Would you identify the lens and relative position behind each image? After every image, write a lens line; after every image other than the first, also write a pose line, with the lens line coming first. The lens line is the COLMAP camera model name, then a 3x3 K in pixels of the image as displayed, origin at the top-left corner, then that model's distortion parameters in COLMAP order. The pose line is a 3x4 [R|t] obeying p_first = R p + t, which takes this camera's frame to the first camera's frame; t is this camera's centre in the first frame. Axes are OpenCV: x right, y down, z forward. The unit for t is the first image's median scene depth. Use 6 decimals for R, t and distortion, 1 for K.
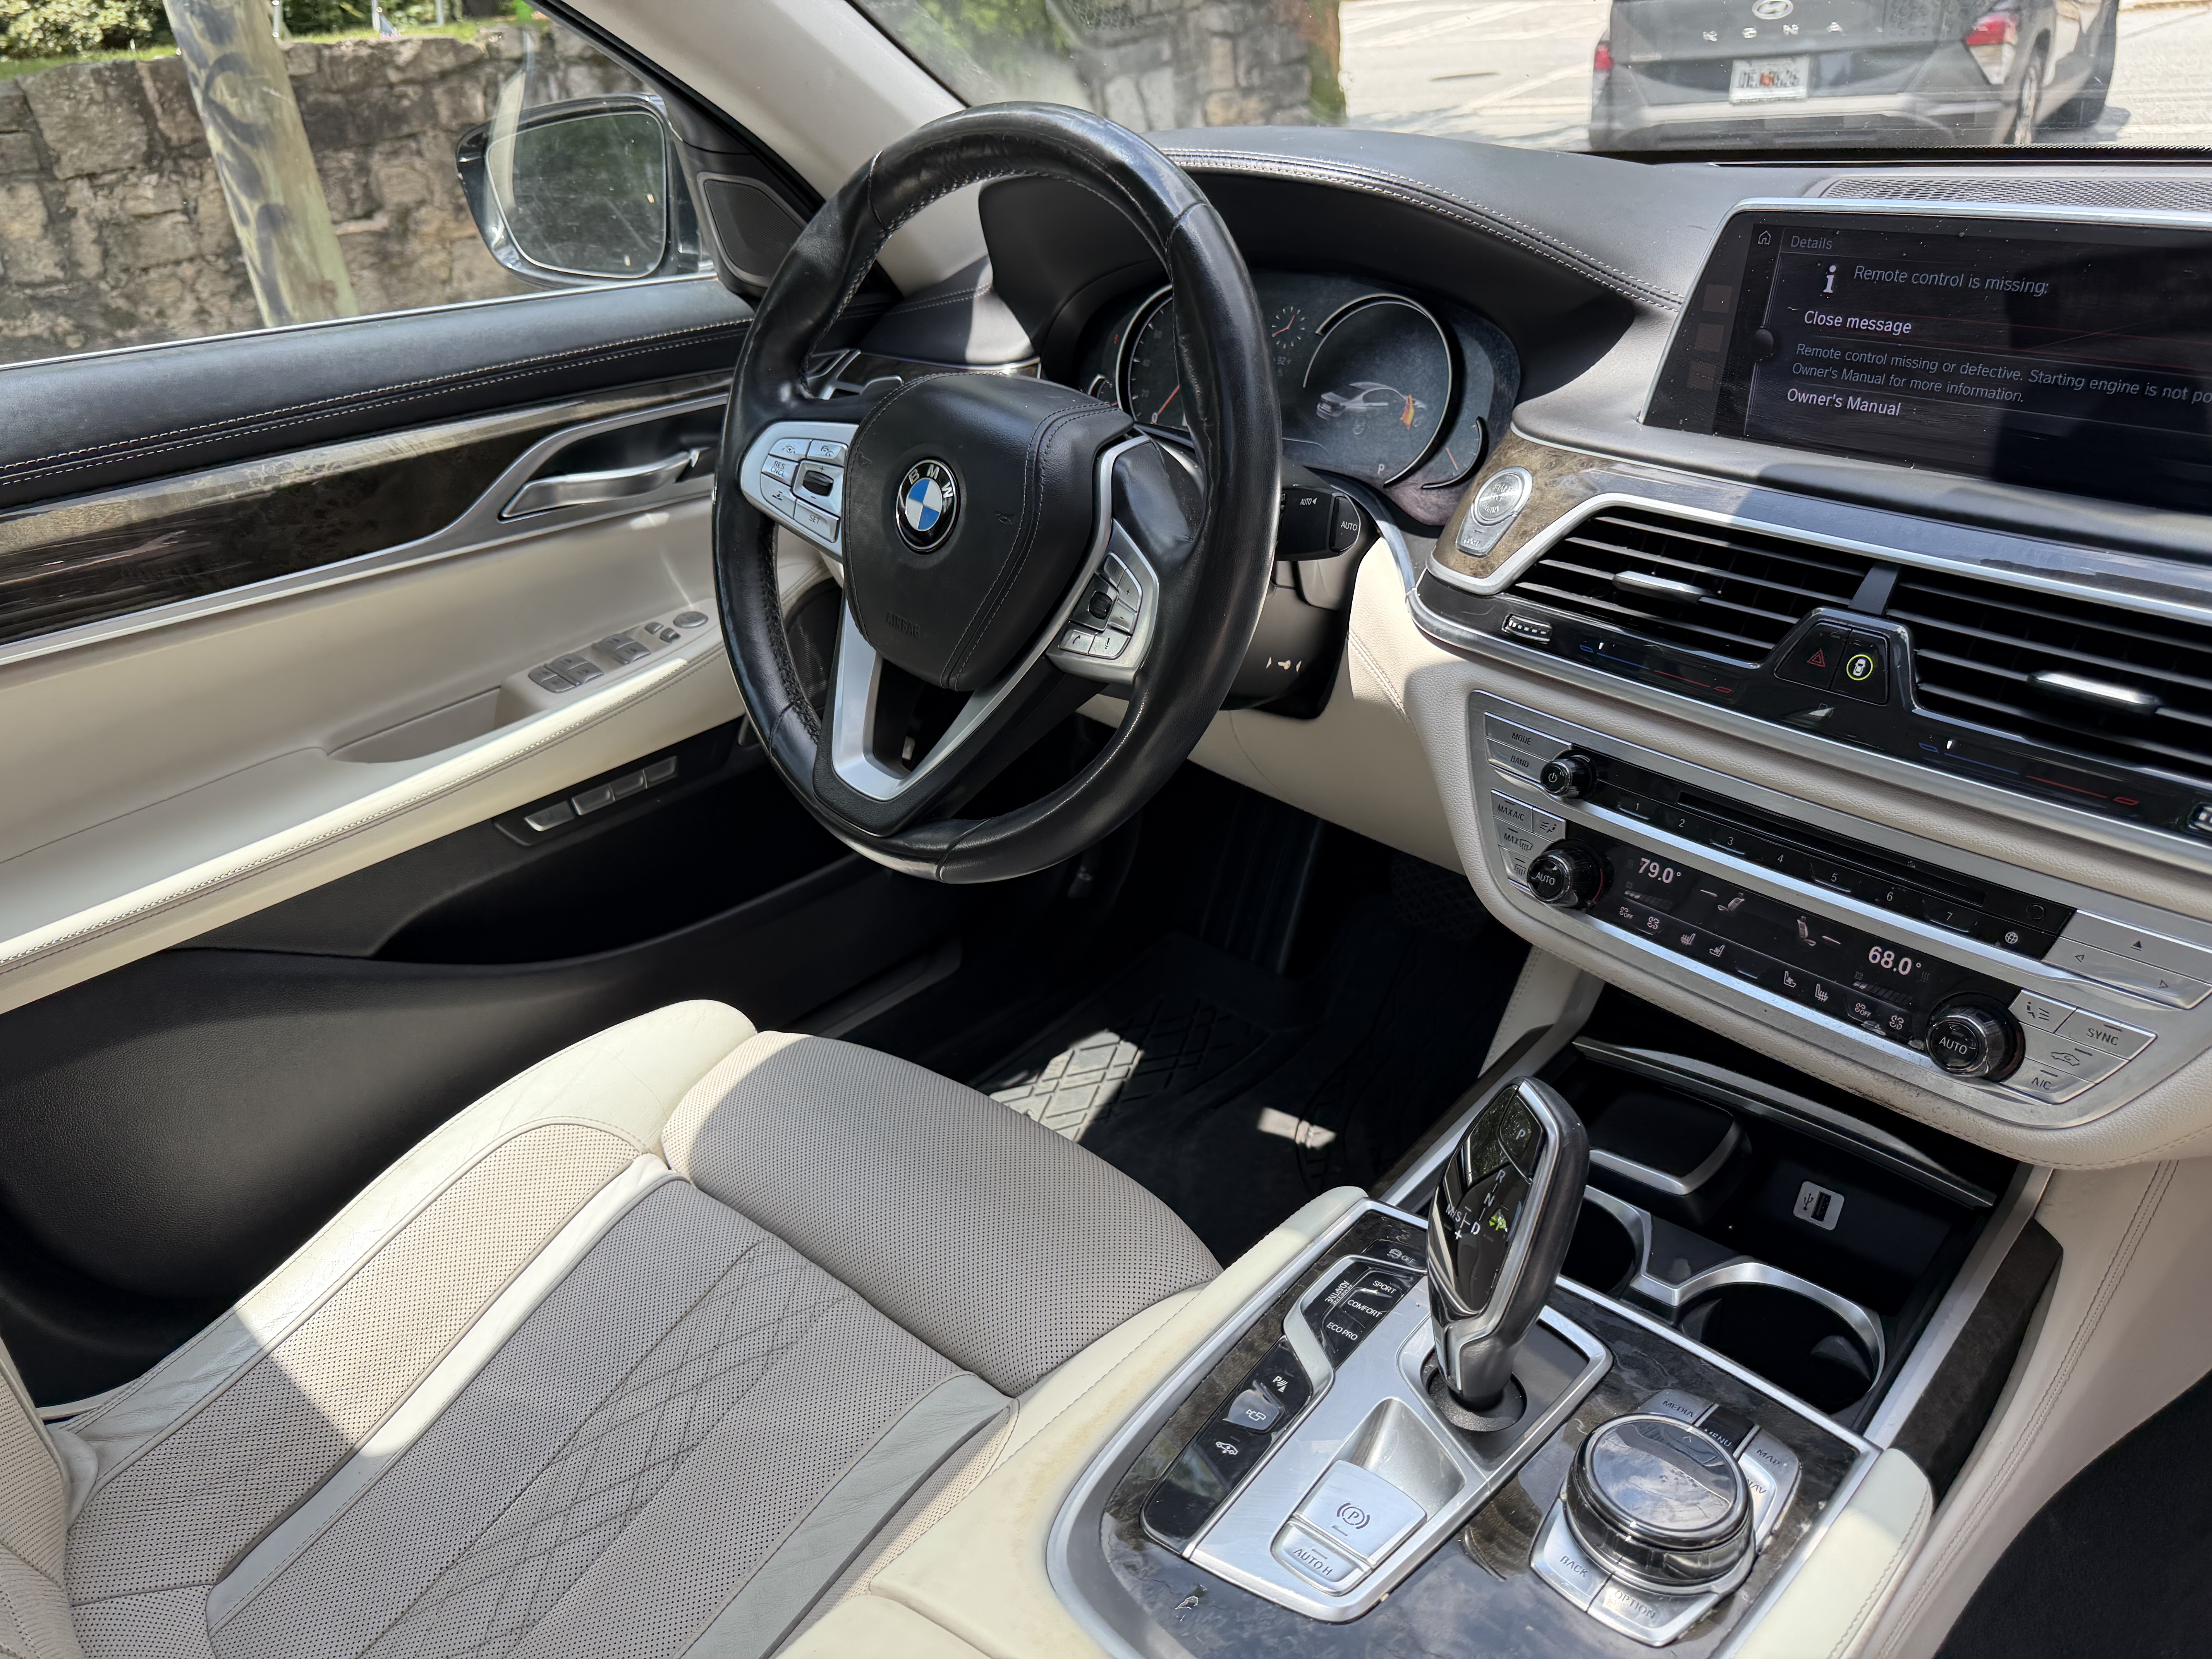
lens RADIAL K [[1564.8, 0, 1105.9], [0, 1564.8, 821.0], [0, 0, 1]] dist [-0.000160, 0.002384]
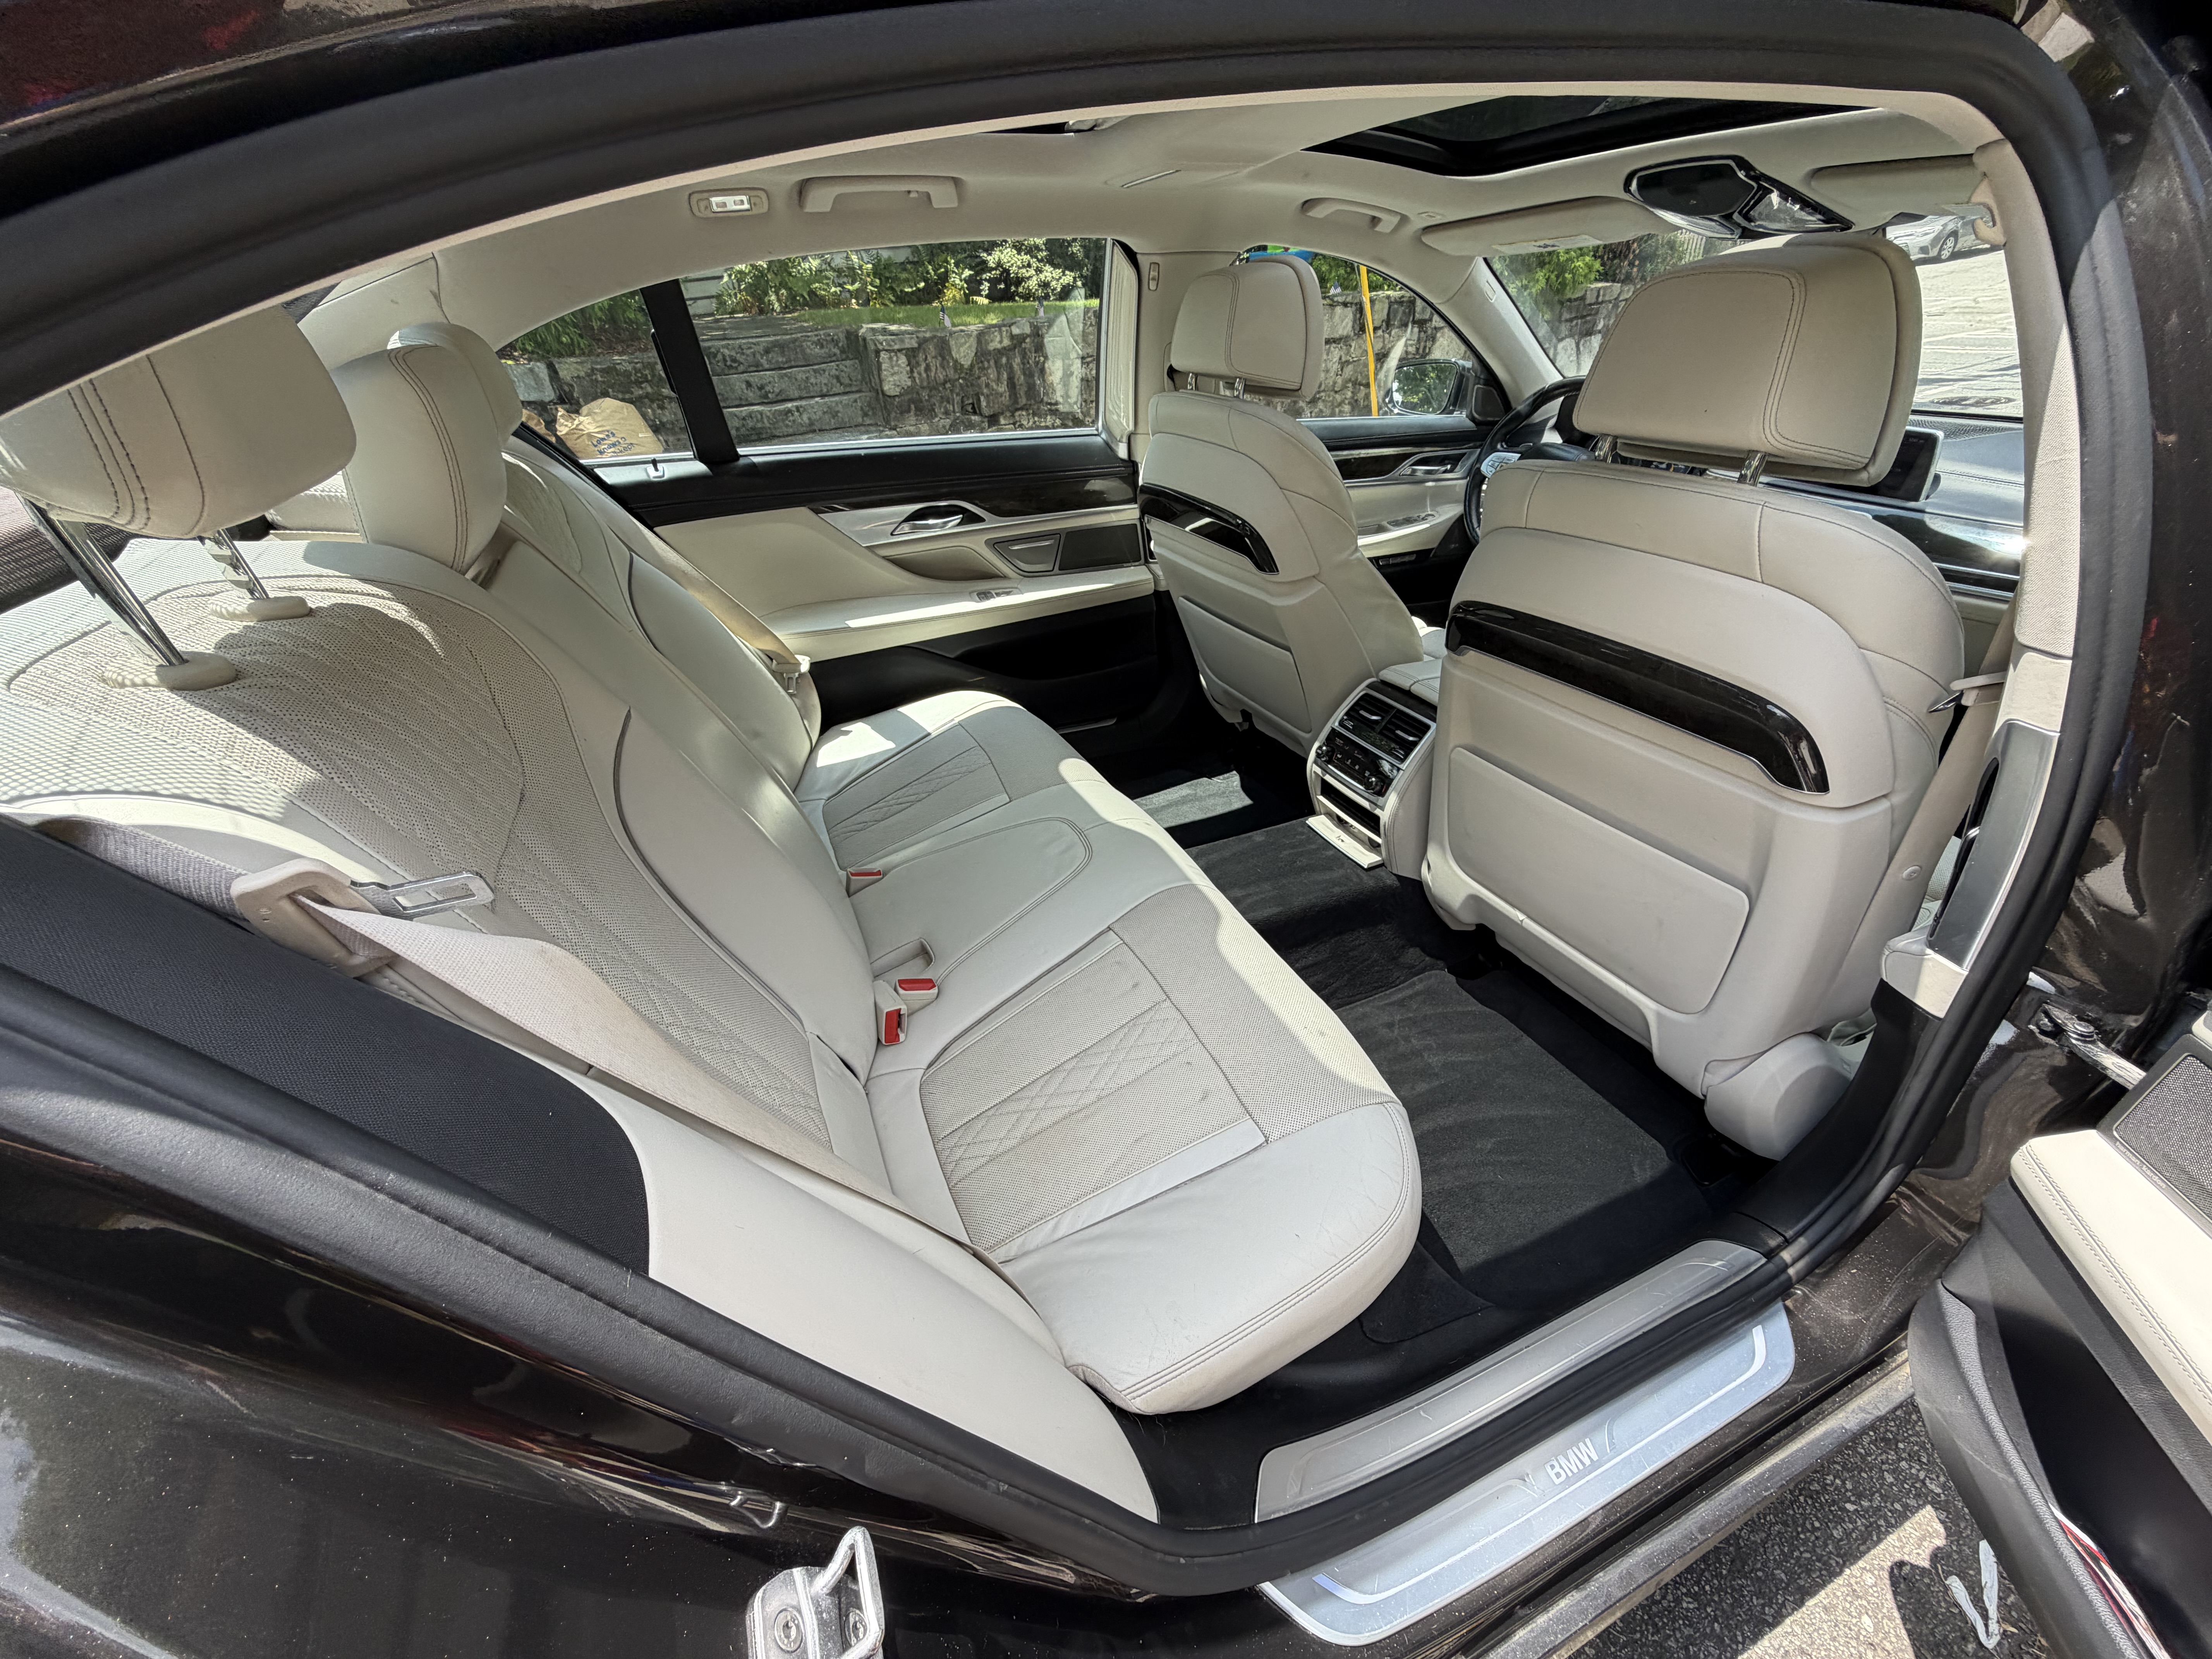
lens RADIAL K [[891.9, 0, 1102.9], [0, 891.9, 830.4], [0, 0, 1]] dist [0.000115, 0.000260]
pose [[0.917341, 0.233730, -0.322266, -0.170330], [-0.208683, 0.971696, 0.110720, 0.635224], [0.339023, -0.034316, 0.940152, -1.495121]]
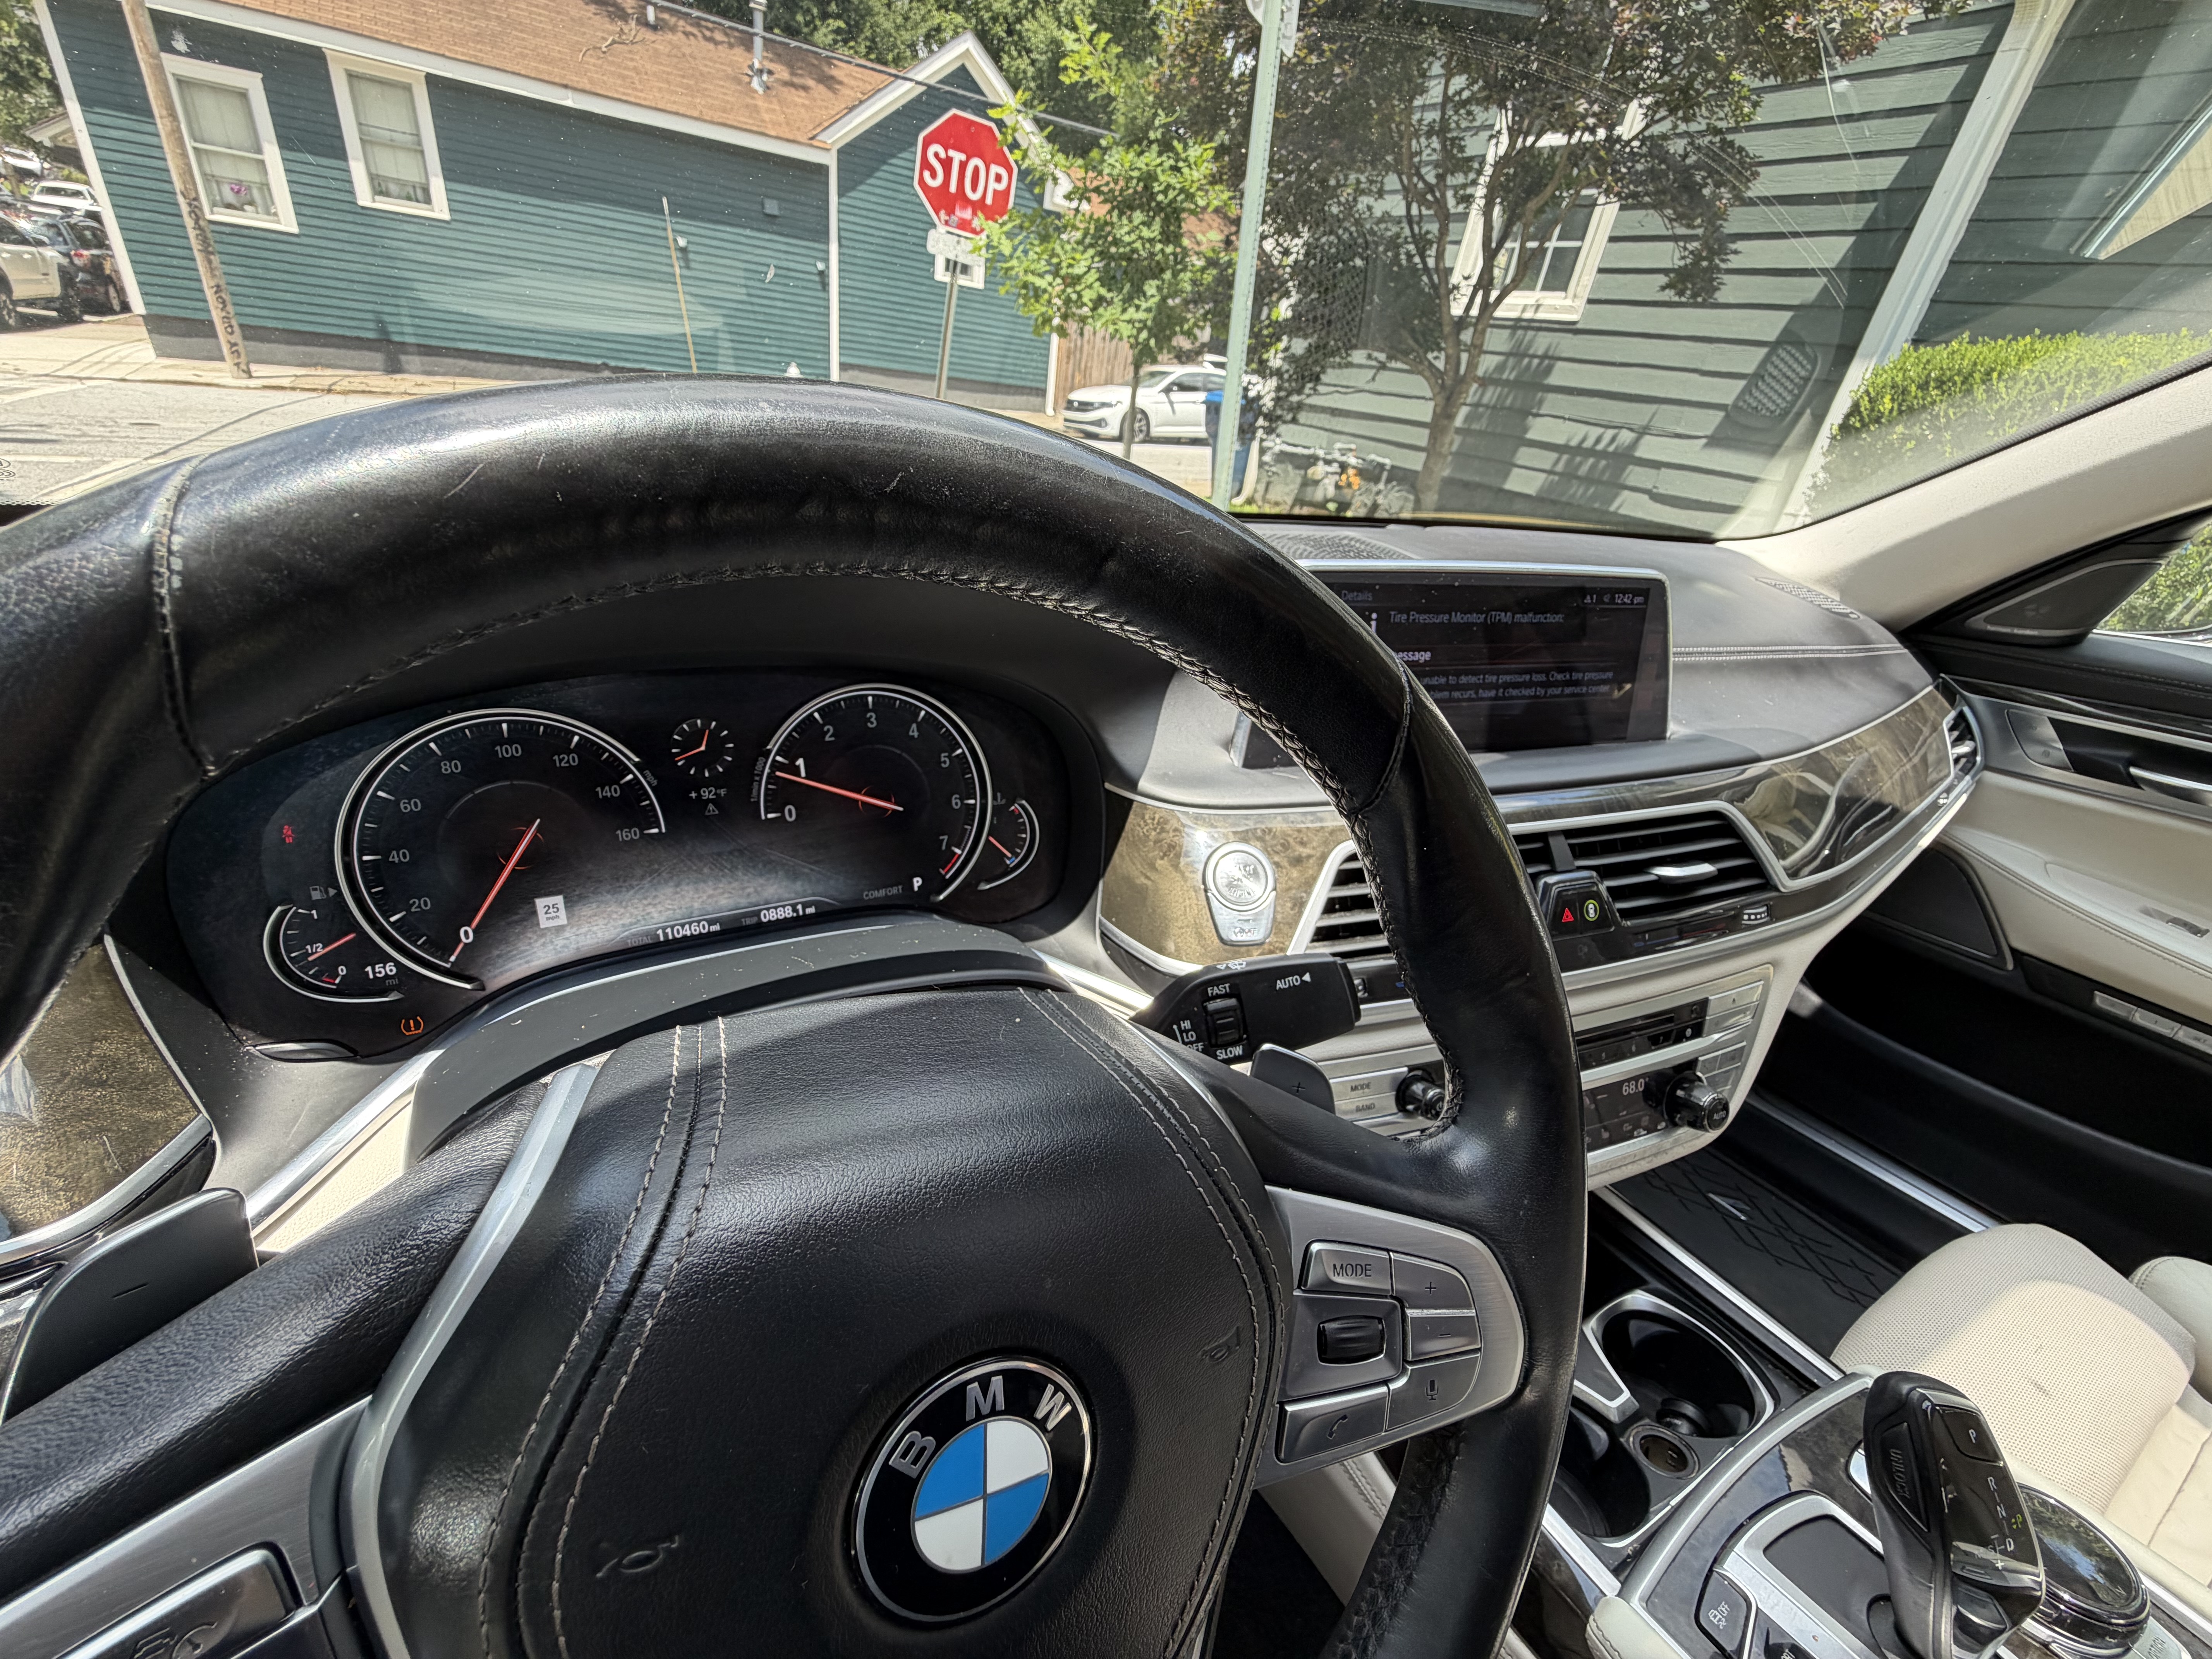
lens RADIAL K [[891.9, 0, 1094.8], [0, 891.9, 836.8], [0, 0, 1]] dist [0.000115, 0.000260]
pose [[0.295520, -0.321044, 0.899777, -0.245358], [0.344804, 0.914202, 0.212945, -0.376549], [-0.890942, 0.247317, 0.380862, 0.876752]]
